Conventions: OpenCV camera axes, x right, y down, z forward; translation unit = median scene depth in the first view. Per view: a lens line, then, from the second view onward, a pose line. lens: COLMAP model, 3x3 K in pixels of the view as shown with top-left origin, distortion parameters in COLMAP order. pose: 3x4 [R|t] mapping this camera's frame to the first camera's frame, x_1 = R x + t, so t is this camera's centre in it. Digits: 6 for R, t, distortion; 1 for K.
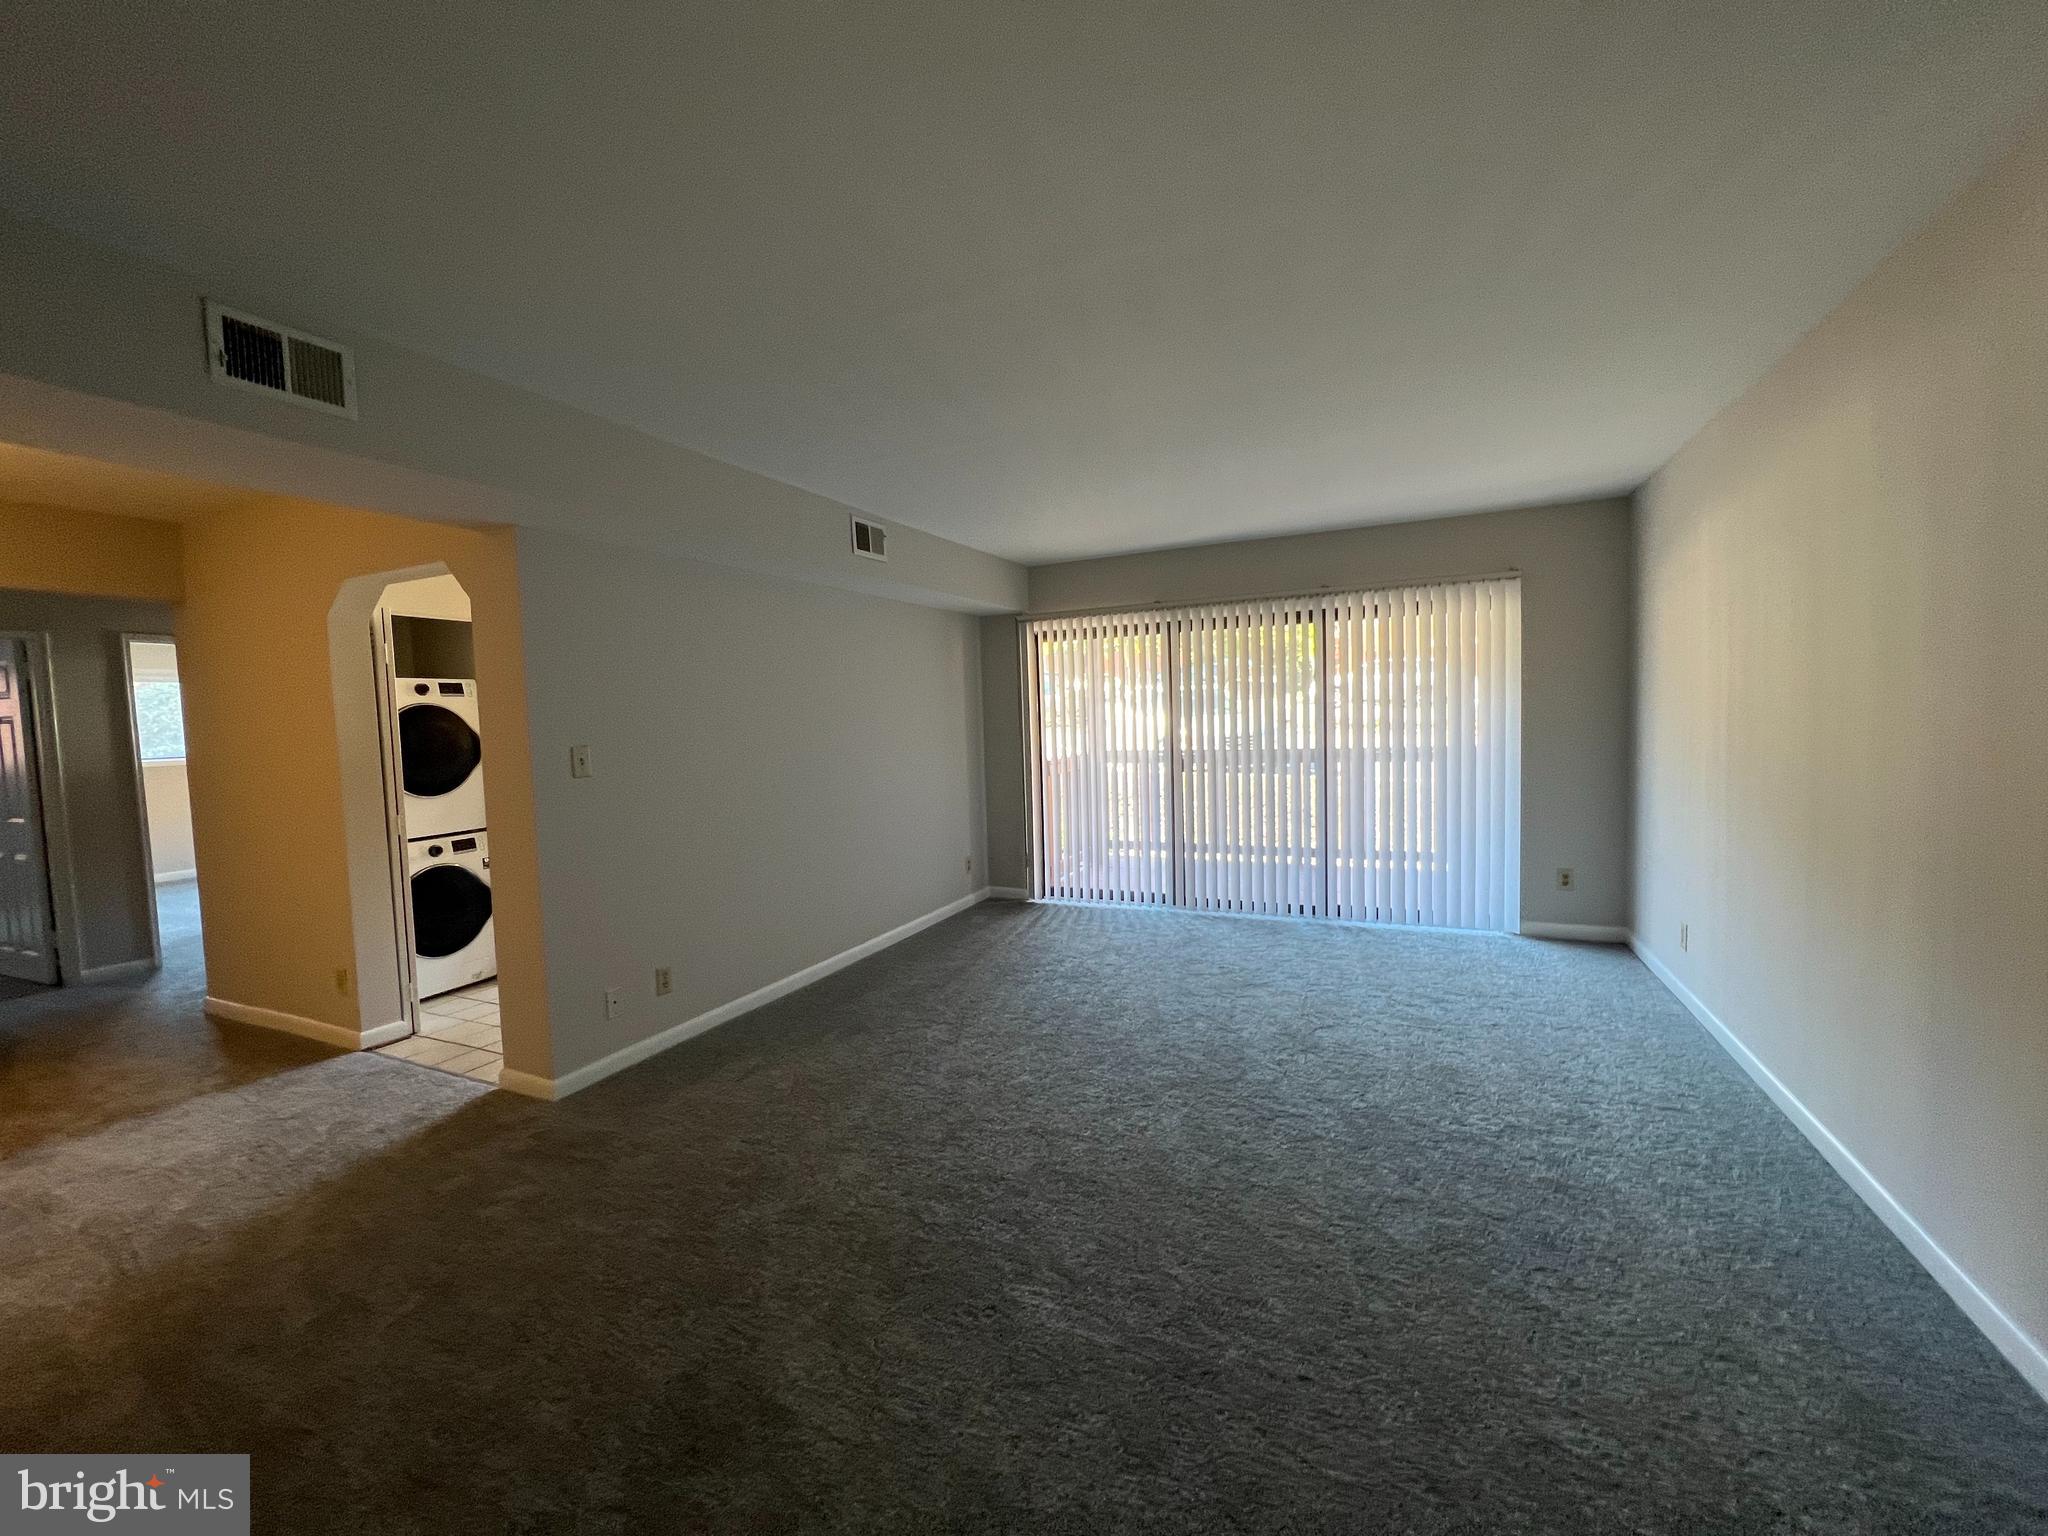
lens RADIAL K [[803.1, 0, 1034.5], [0, 803.1, 765.6], [0, 0, 1]] dist [-0.017517, -0.000337]
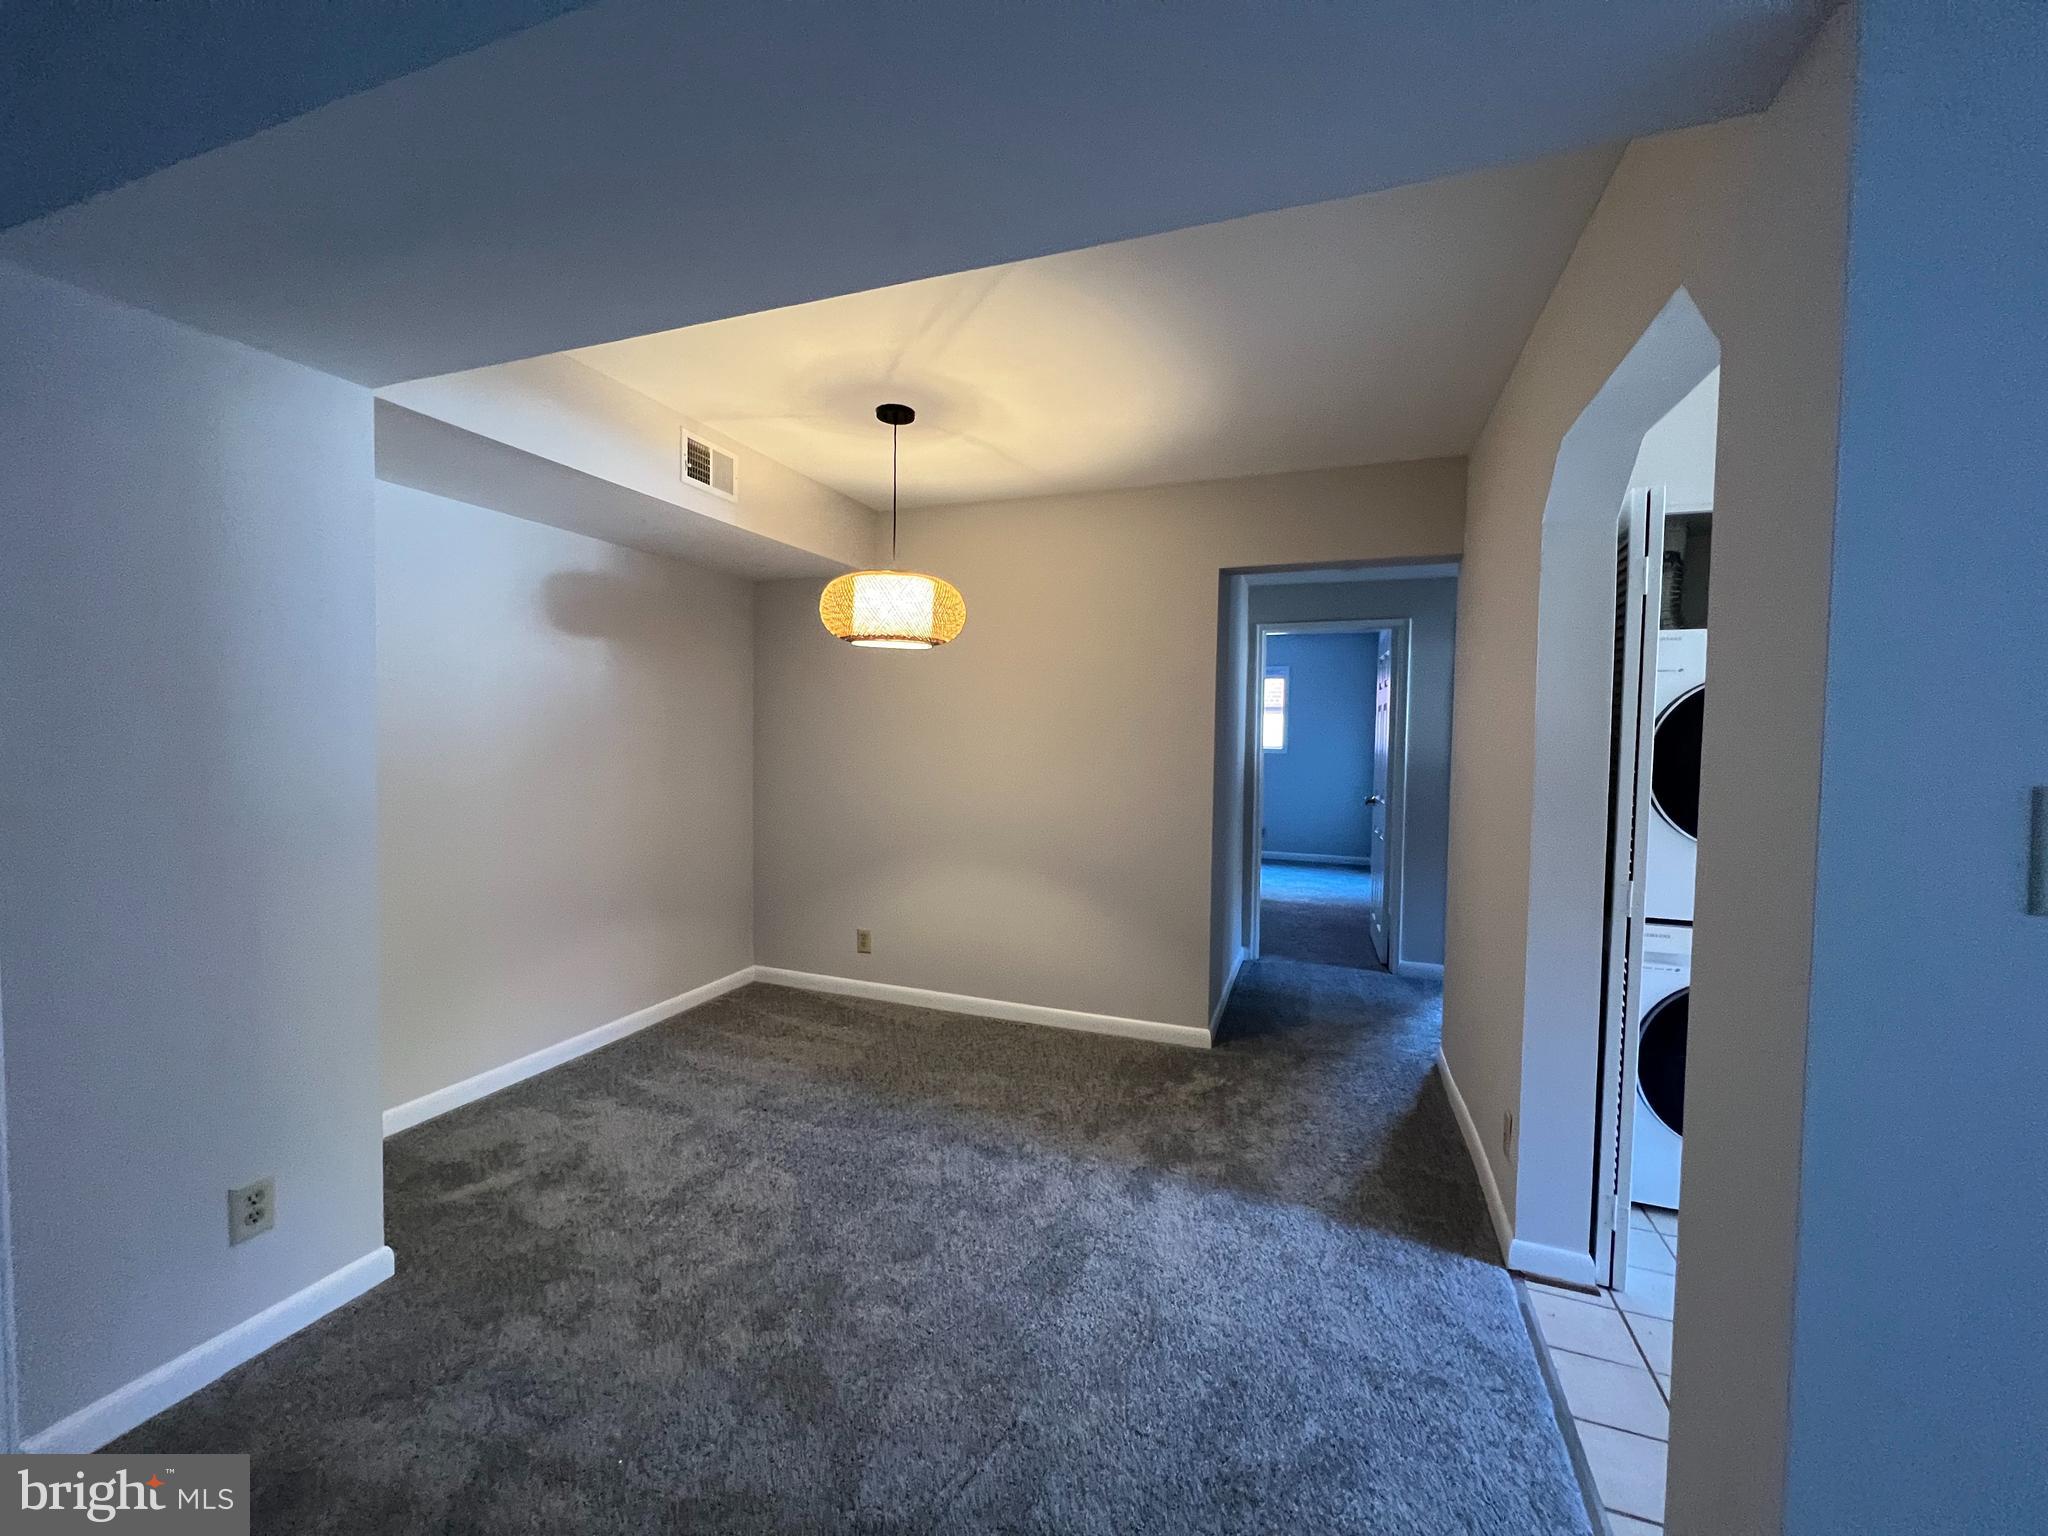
lens RADIAL K [[803.1, 0, 1034.5], [0, 803.1, 765.6], [0, 0, 1]] dist [-0.017517, -0.000337]
pose [[0.054794, 0.070201, -0.996027, -0.251693], [-0.080413, 0.994596, 0.065677, -0.016159], [0.995254, 0.076495, 0.060142, 0.472040]]
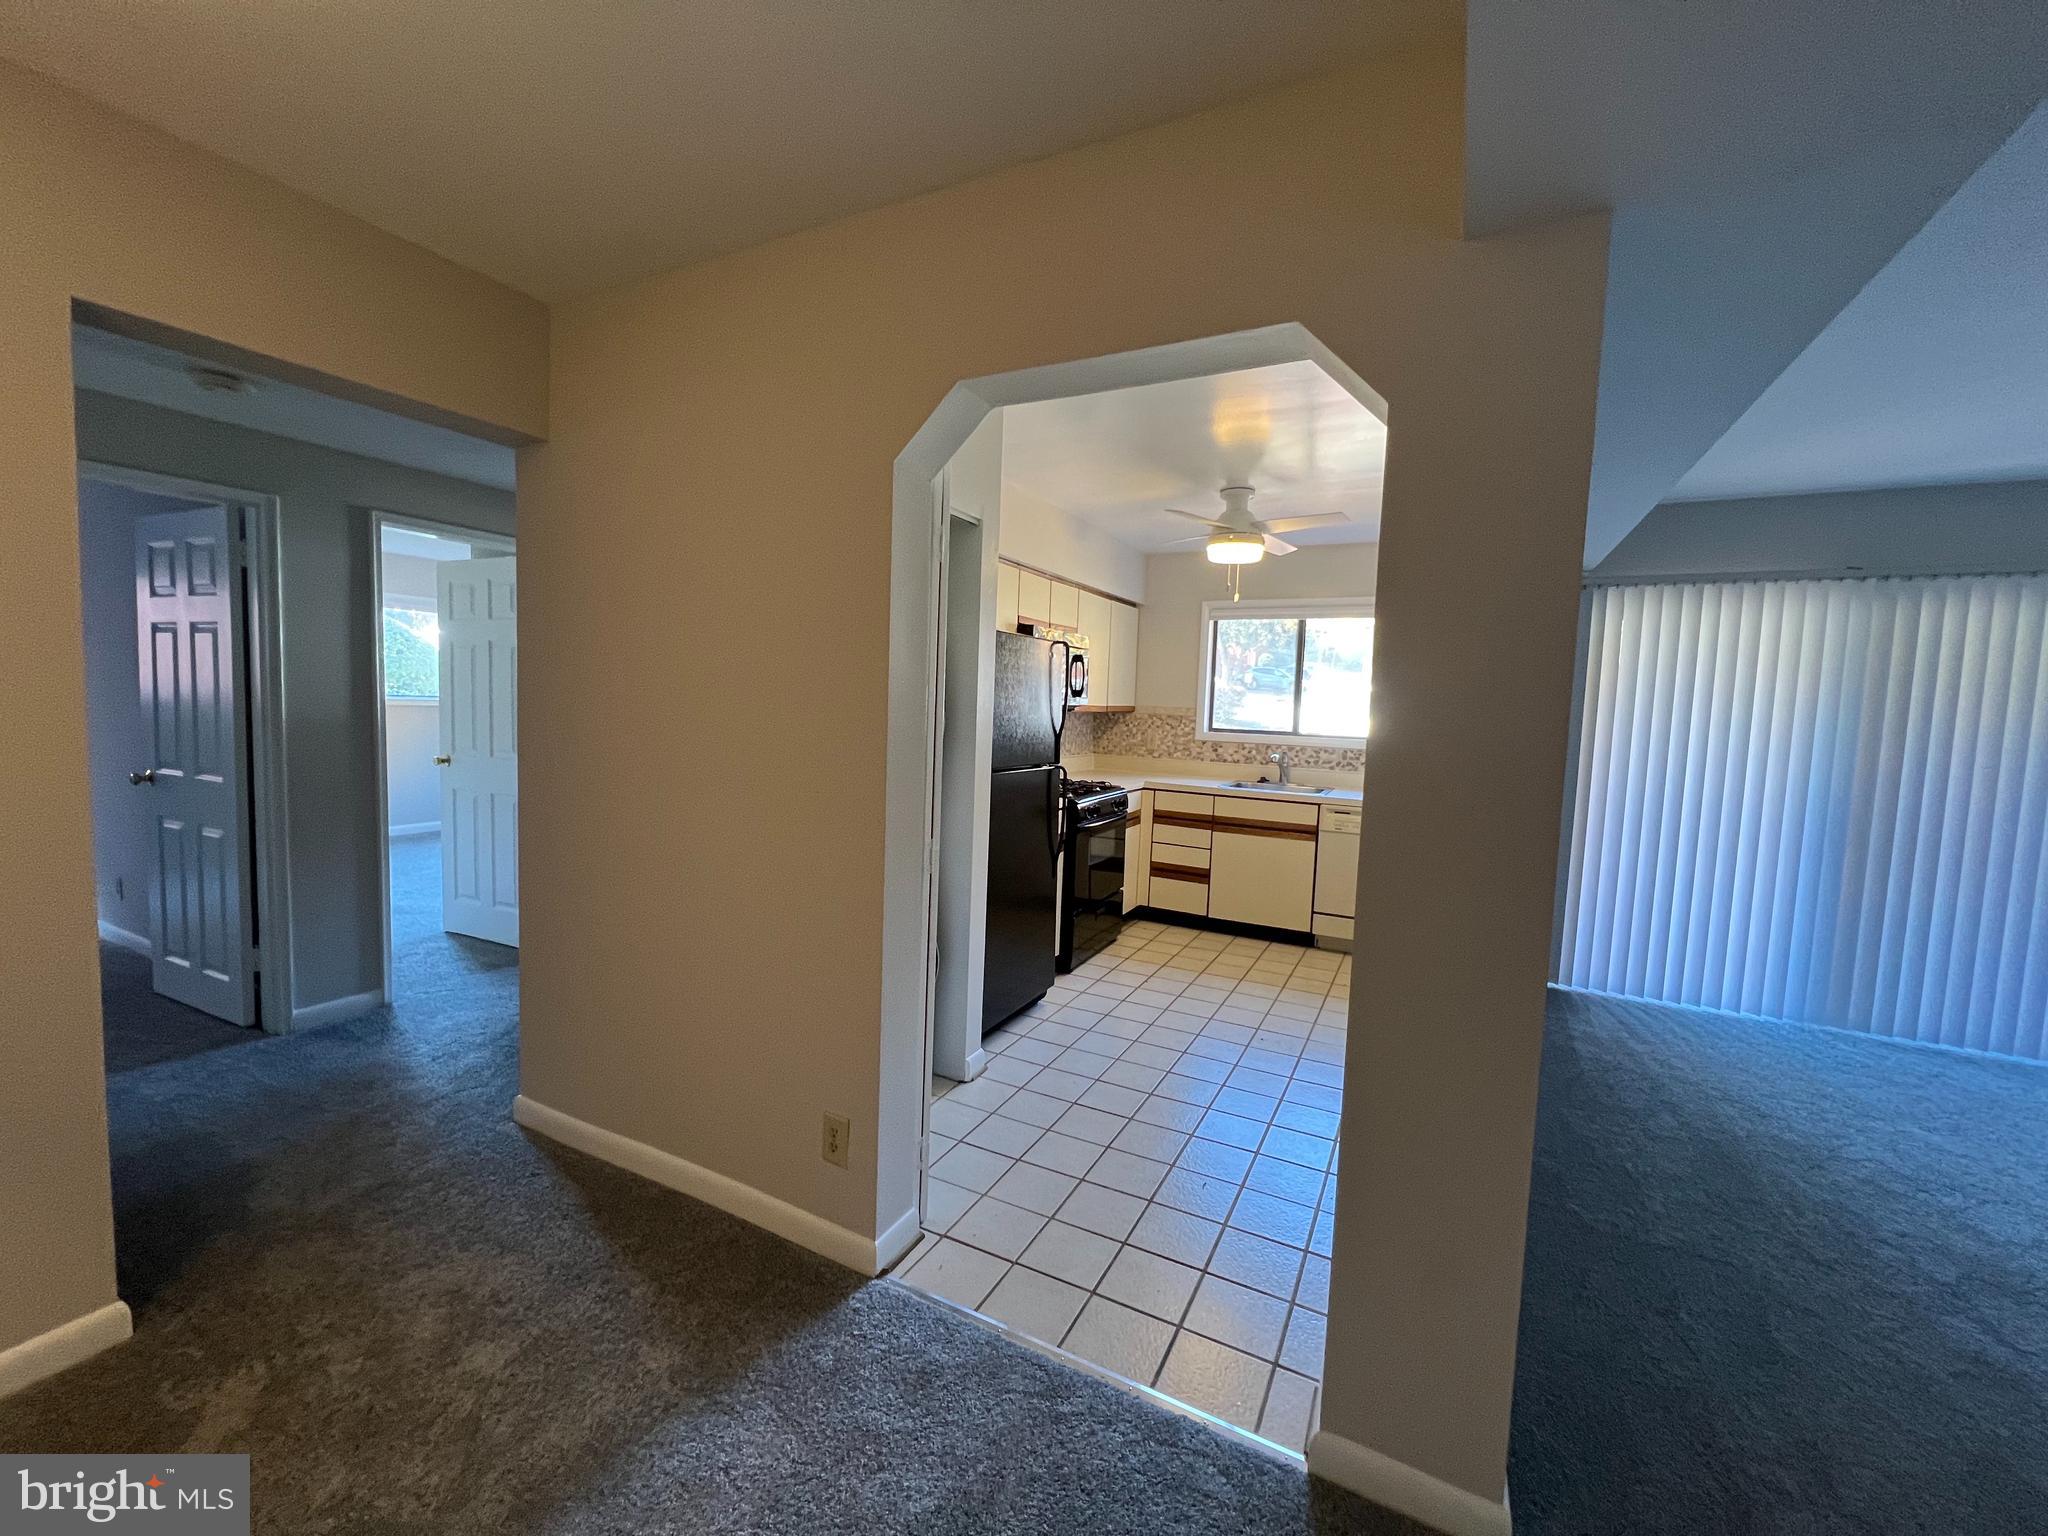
lens RADIAL K [[828.1, 0, 1021.0], [0, 828.1, 762.2], [0, 0, 1]] dist [-0.015871, -0.000020]
pose [[0.995228, 0.071864, -0.066001, -0.594514], [-0.070843, 0.997331, 0.017683, -0.005084], [0.067096, -0.012923, 0.997663, 0.363106]]
